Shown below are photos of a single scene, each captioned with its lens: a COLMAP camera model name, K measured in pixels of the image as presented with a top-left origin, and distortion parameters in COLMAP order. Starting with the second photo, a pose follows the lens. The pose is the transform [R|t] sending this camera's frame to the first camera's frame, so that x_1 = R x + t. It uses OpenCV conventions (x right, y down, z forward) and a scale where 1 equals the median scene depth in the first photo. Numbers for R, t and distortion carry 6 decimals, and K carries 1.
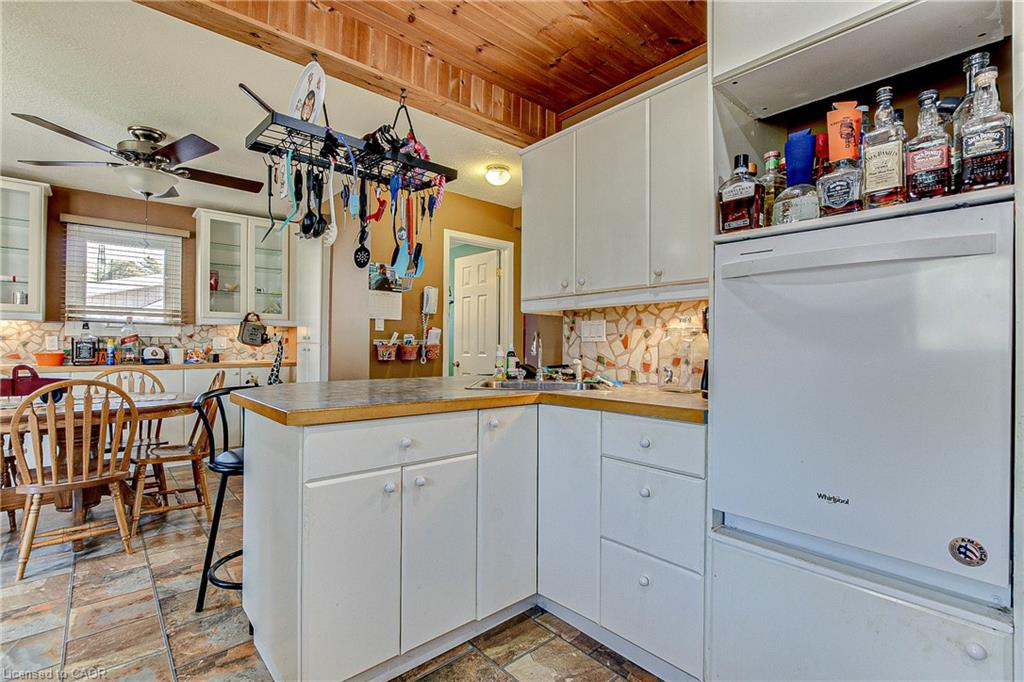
lens RADIAL K [[471.0, 0, 514.4], [0, 471.0, 344.6], [0, 0, 1]] dist [-0.026920, 0.005658]
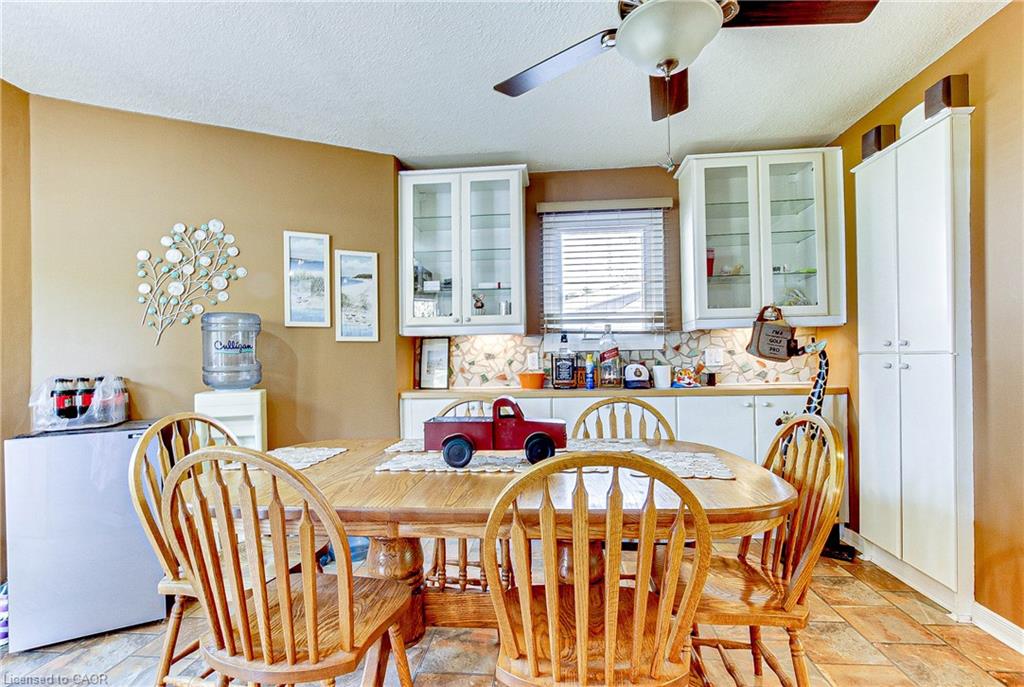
lens RADIAL K [[514.6, 0, 514.5], [0, 514.6, 360.4], [0, 0, 1]] dist [-0.011467, -0.000052]
pose [[0.672905, -0.018300, -0.739503, -0.324865], [0.020275, 0.999775, -0.006292, 0.000586], [0.739451, -0.010760, 0.673124, 0.334823]]
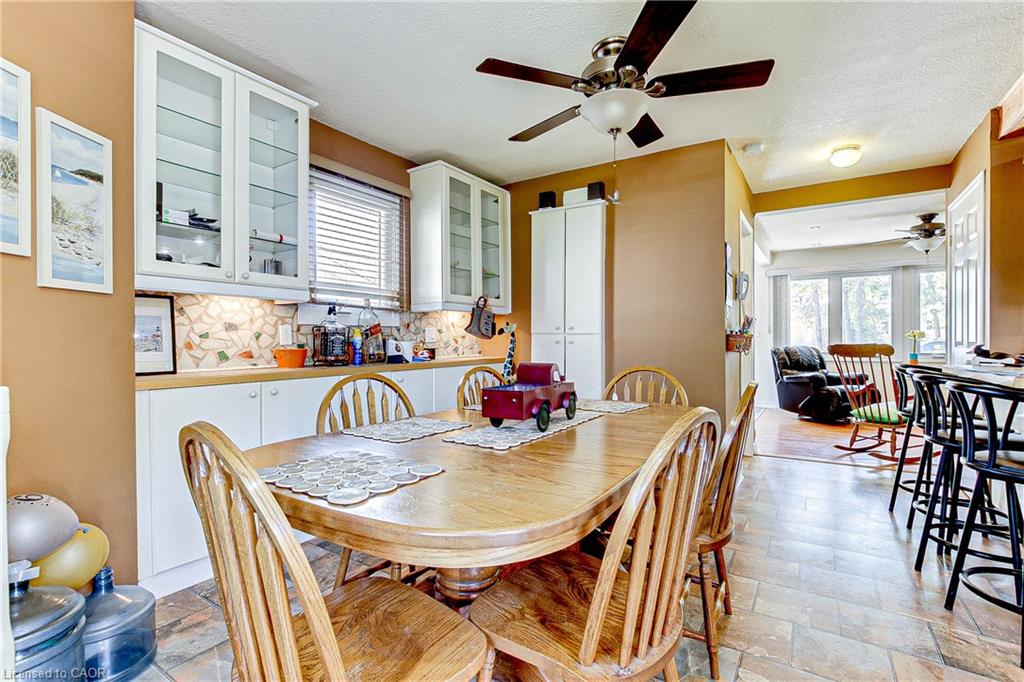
lens RADIAL K [[471.0, 0, 516.4], [0, 471.0, 340.7], [0, 0, 1]] dist [-0.026920, 0.005658]
pose [[0.965632, -0.004972, 0.259867, -0.816329], [0.003196, 0.999969, 0.007258, 0.001577], [-0.259895, -0.006178, 0.965617, 0.220927]]
